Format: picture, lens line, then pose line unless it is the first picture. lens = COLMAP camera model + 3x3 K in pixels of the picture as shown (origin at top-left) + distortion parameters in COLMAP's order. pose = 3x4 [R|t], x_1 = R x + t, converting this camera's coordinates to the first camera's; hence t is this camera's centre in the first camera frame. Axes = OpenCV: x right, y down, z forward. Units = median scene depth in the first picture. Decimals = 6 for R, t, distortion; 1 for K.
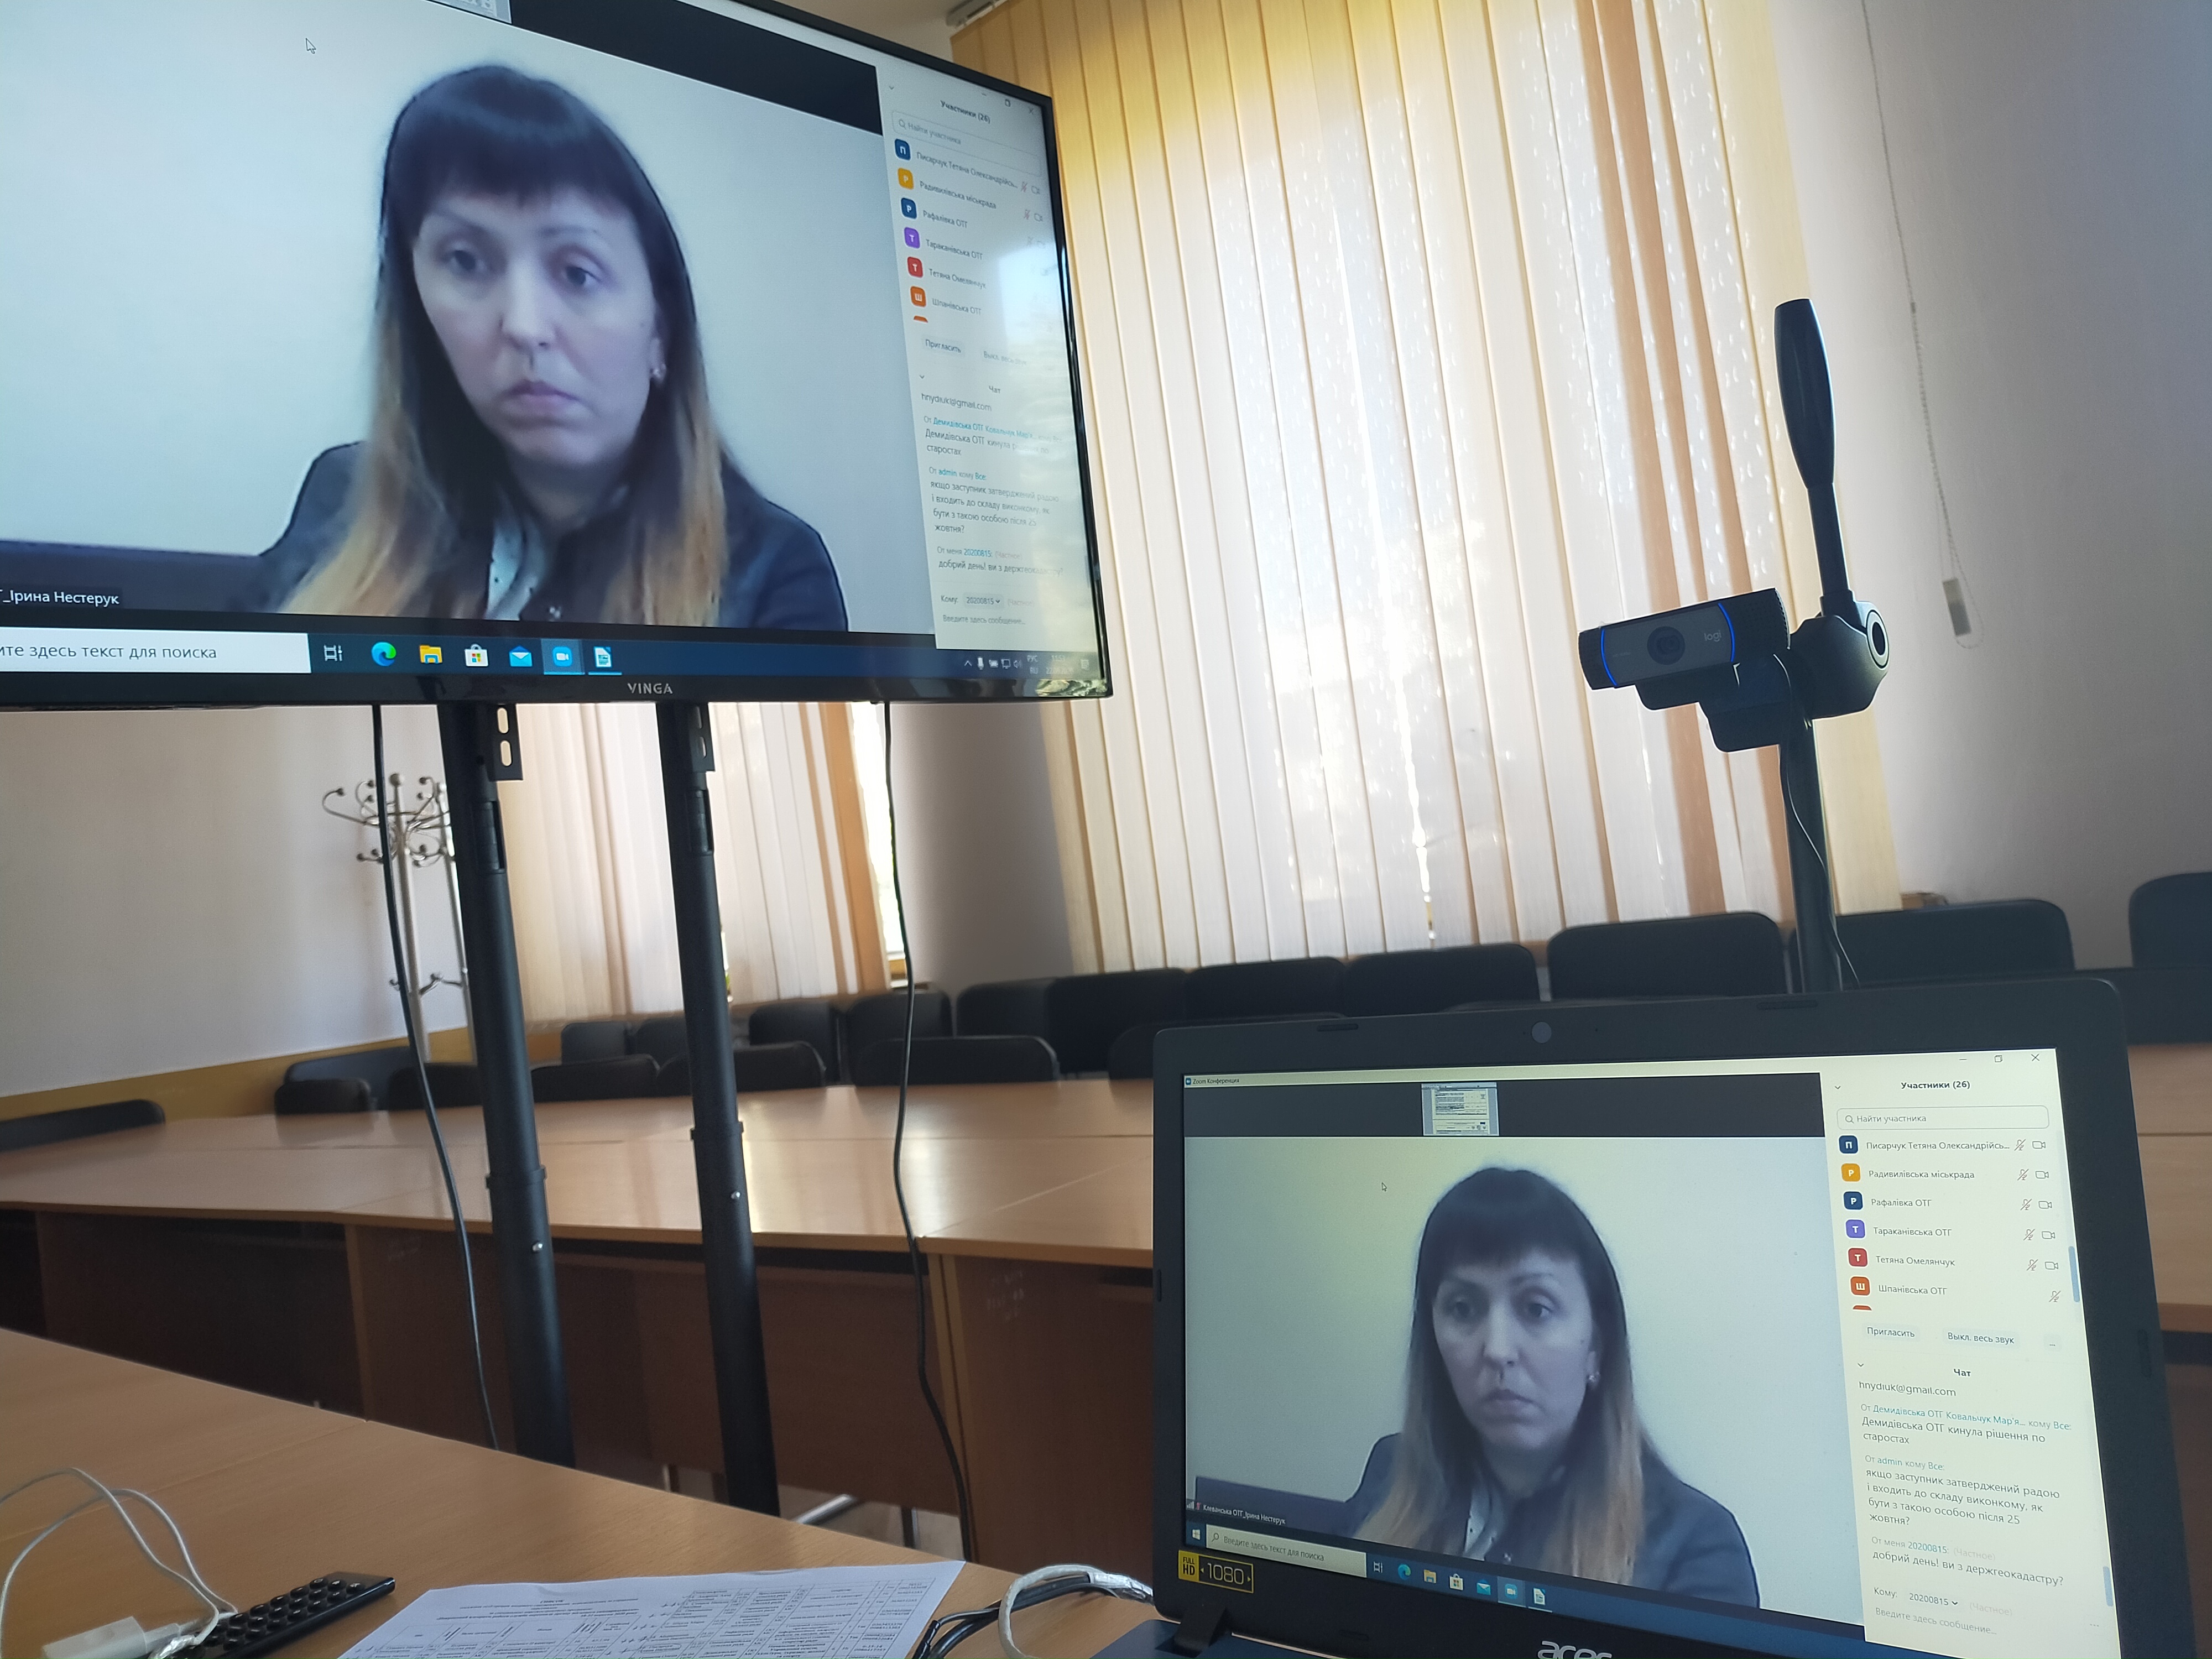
lens RADIAL K [[1644.0, 0, 1106.0], [0, 1644.0, 829.5], [0, 0, 1]] dist [0.069756, -0.160932]
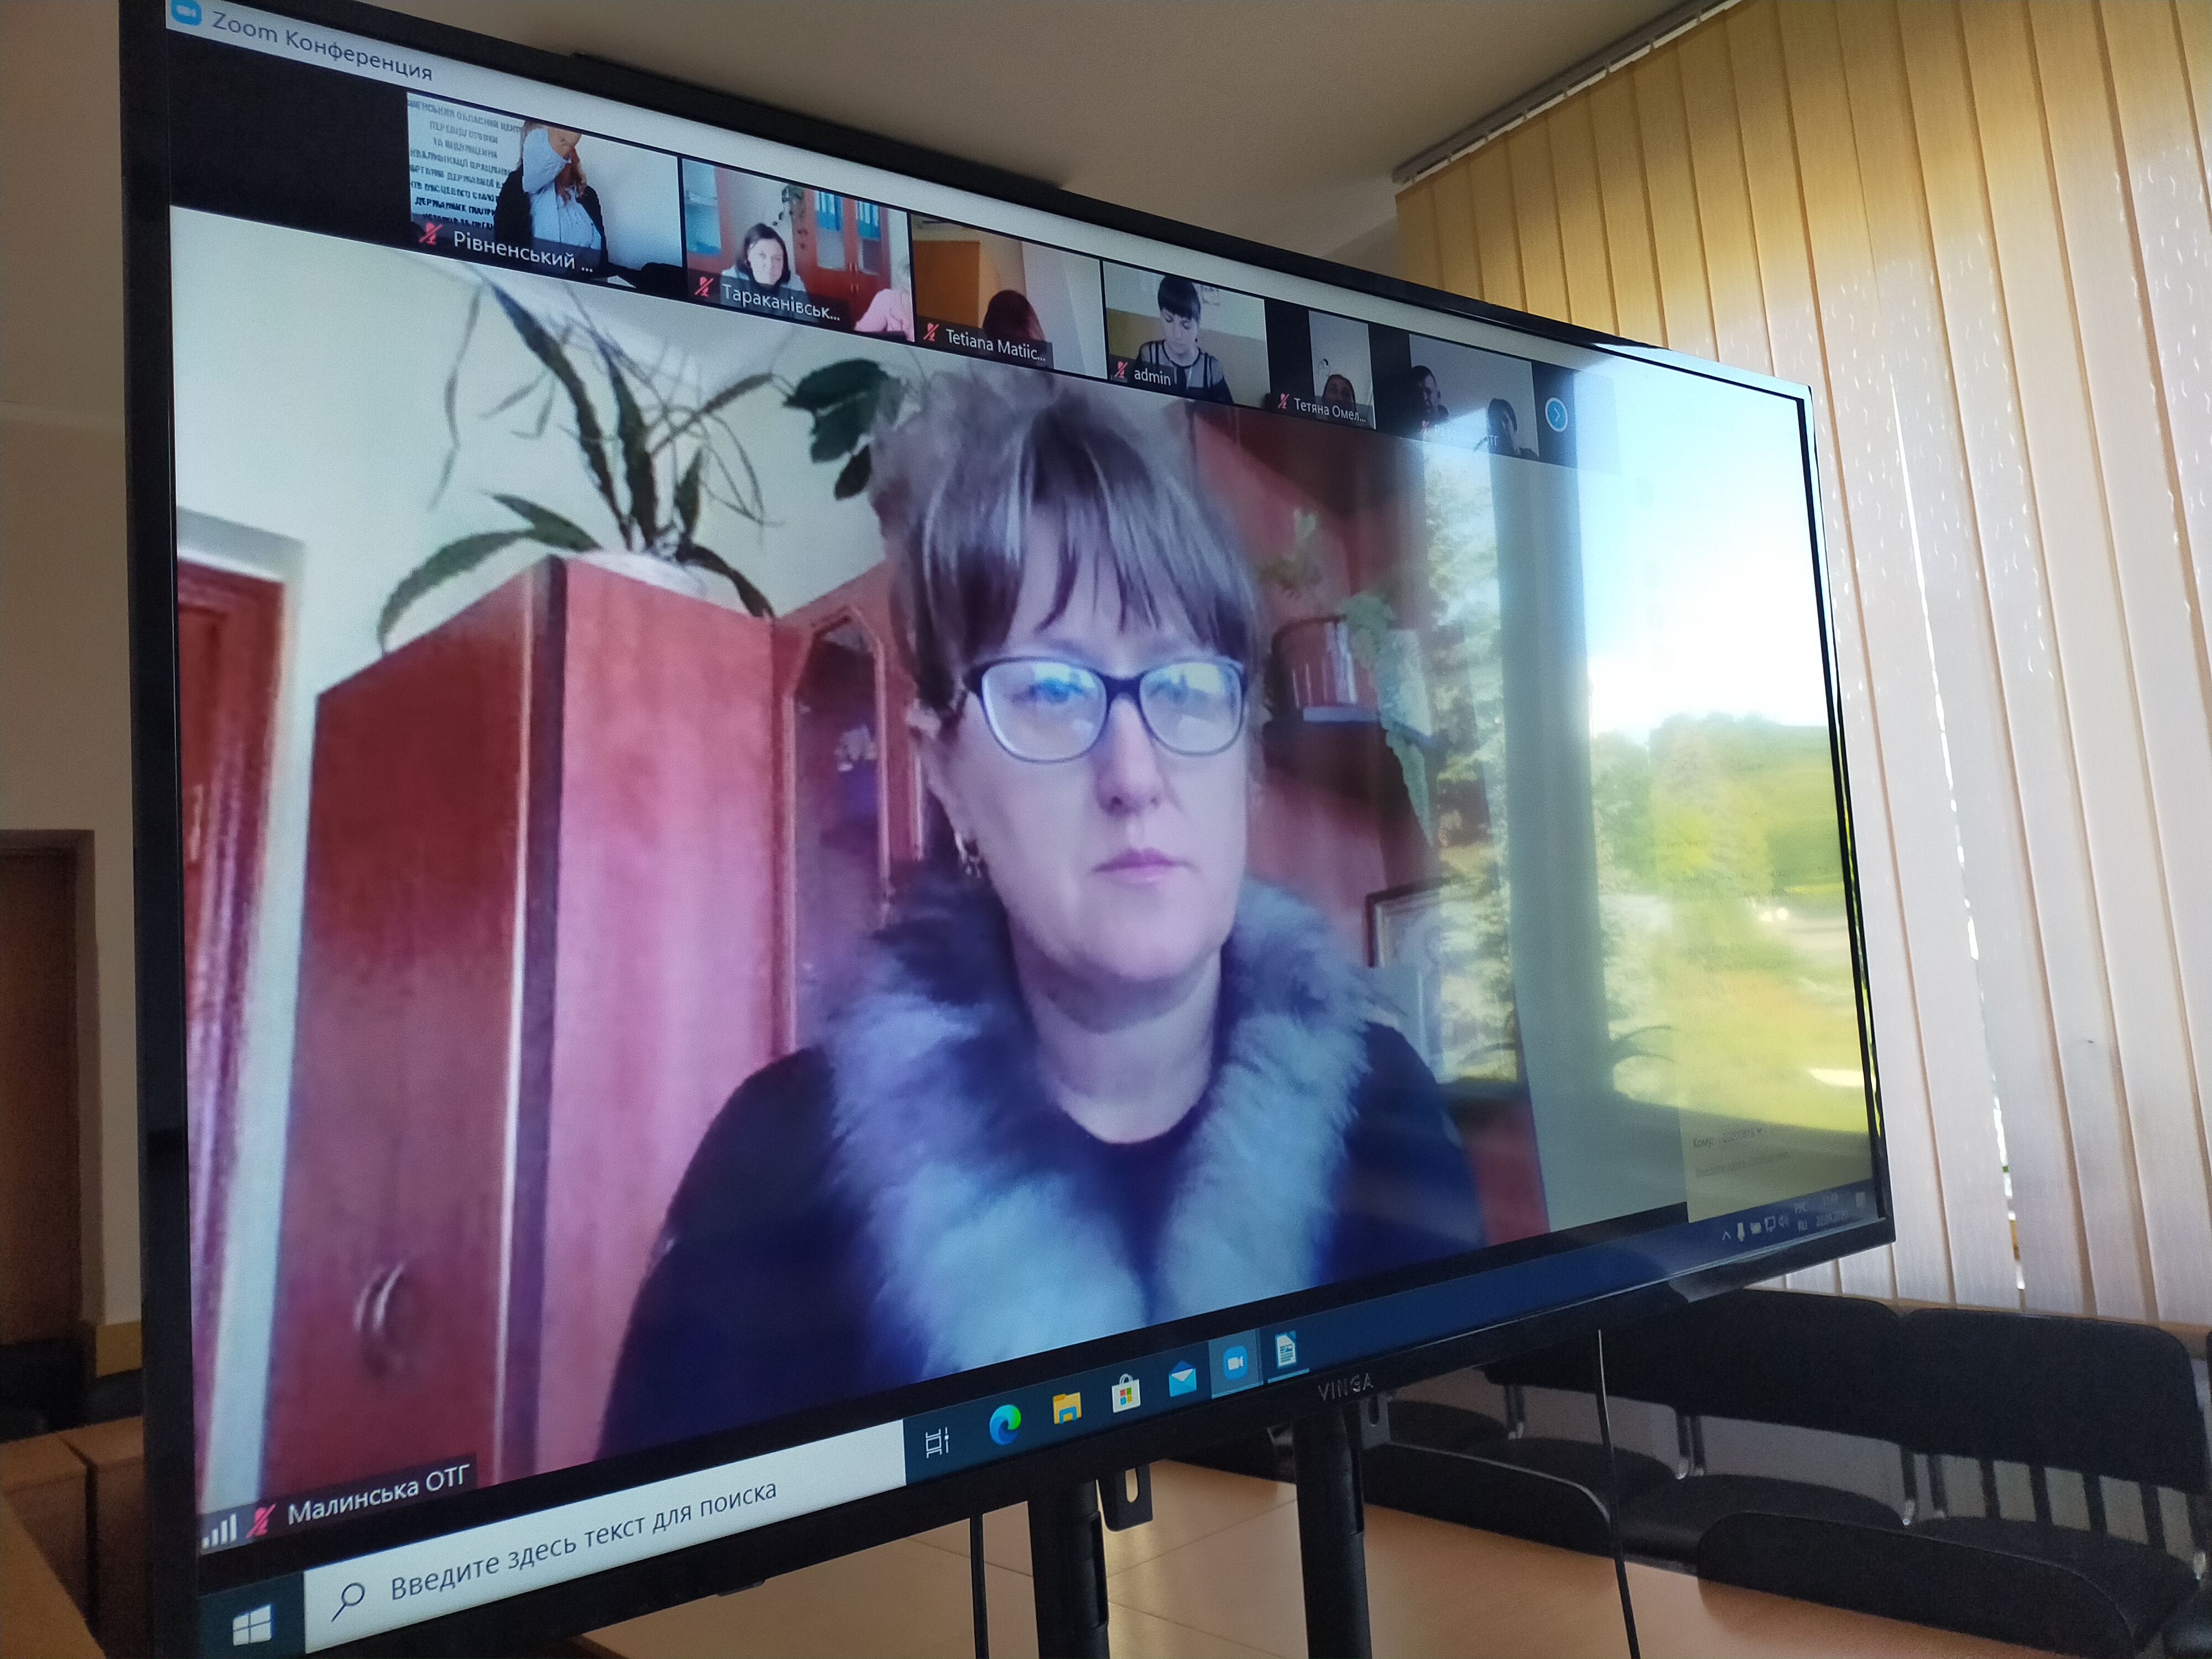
lens RADIAL K [[1692.0, 0, 1120.7], [0, 1692.0, 820.2], [0, 0, 1]] dist [-0.001916, -0.005605]
pose [[0.985086, 0.020805, -0.170800, -0.260417], [-0.031715, 0.997610, -0.061394, -0.269010], [0.169114, 0.065895, 0.983391, 0.325741]]
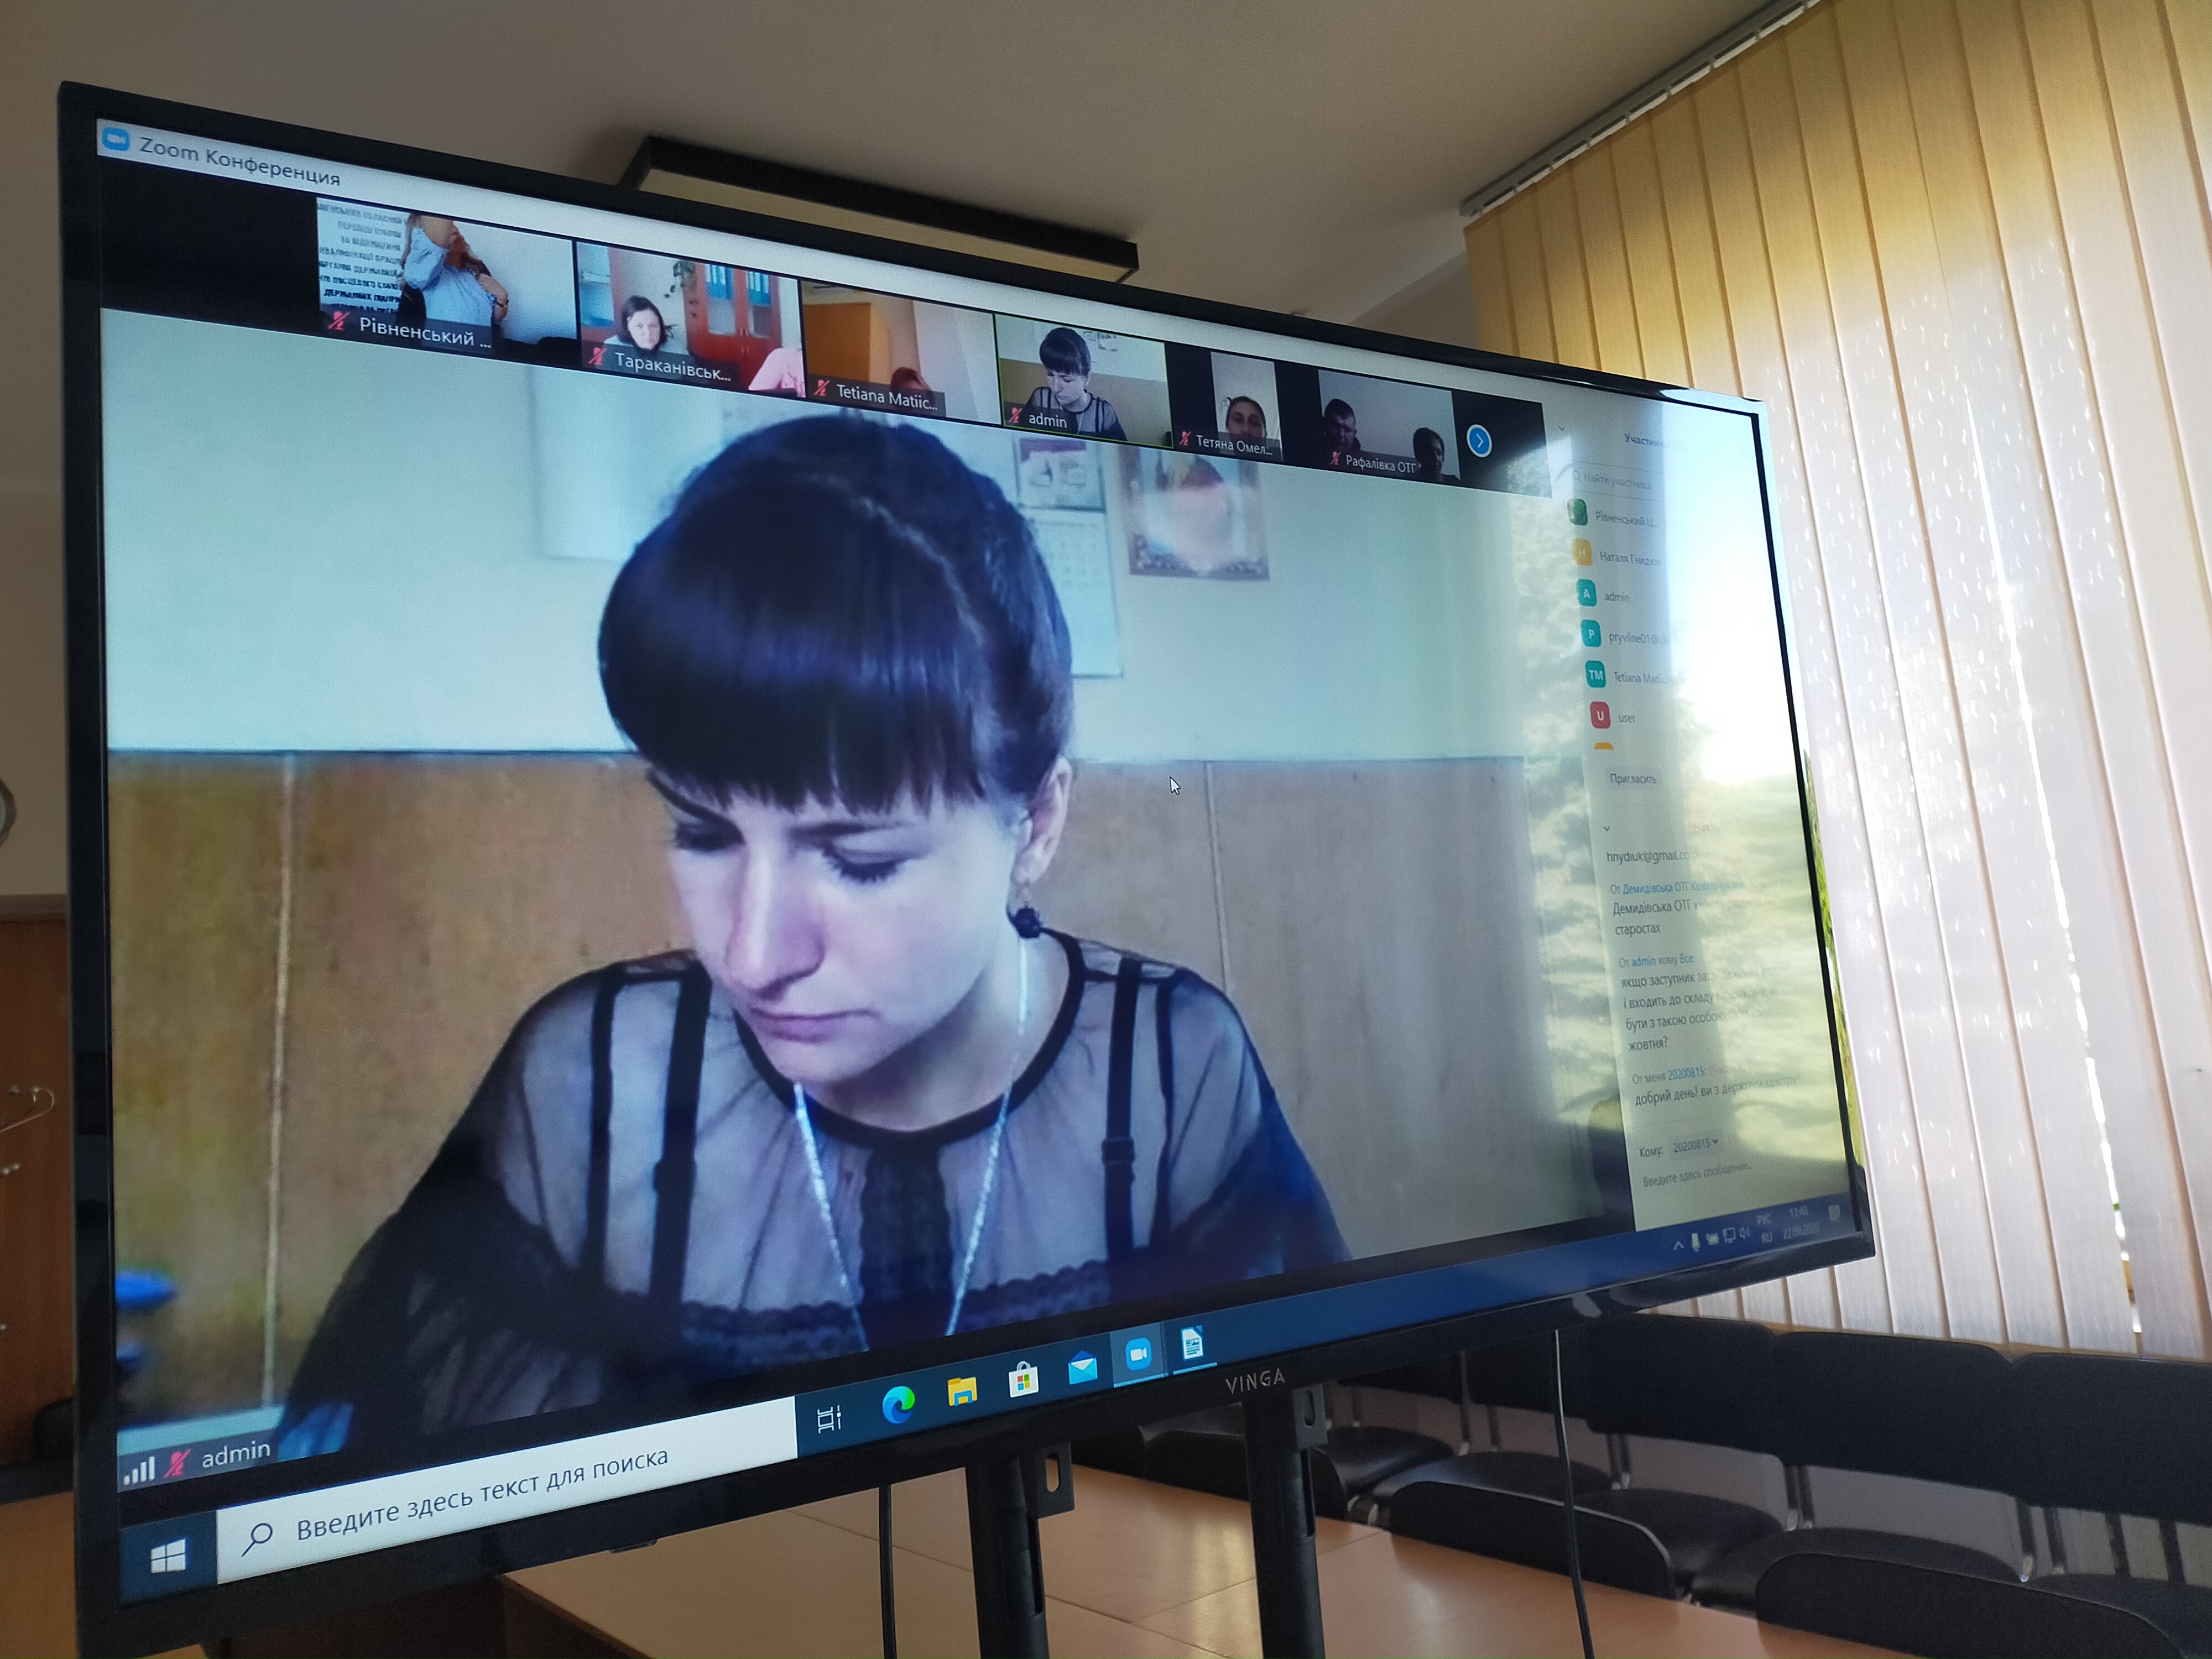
lens RADIAL K [[1710.2, 0, 1106.0], [0, 1710.2, 829.5], [0, 0, 1]] dist [0.002979, -0.012363]
pose [[0.967177, -0.005112, -0.254051, -0.161017], [-0.016560, 0.996404, -0.083095, -0.255059], [0.253563, 0.084574, 0.963615, 0.303062]]
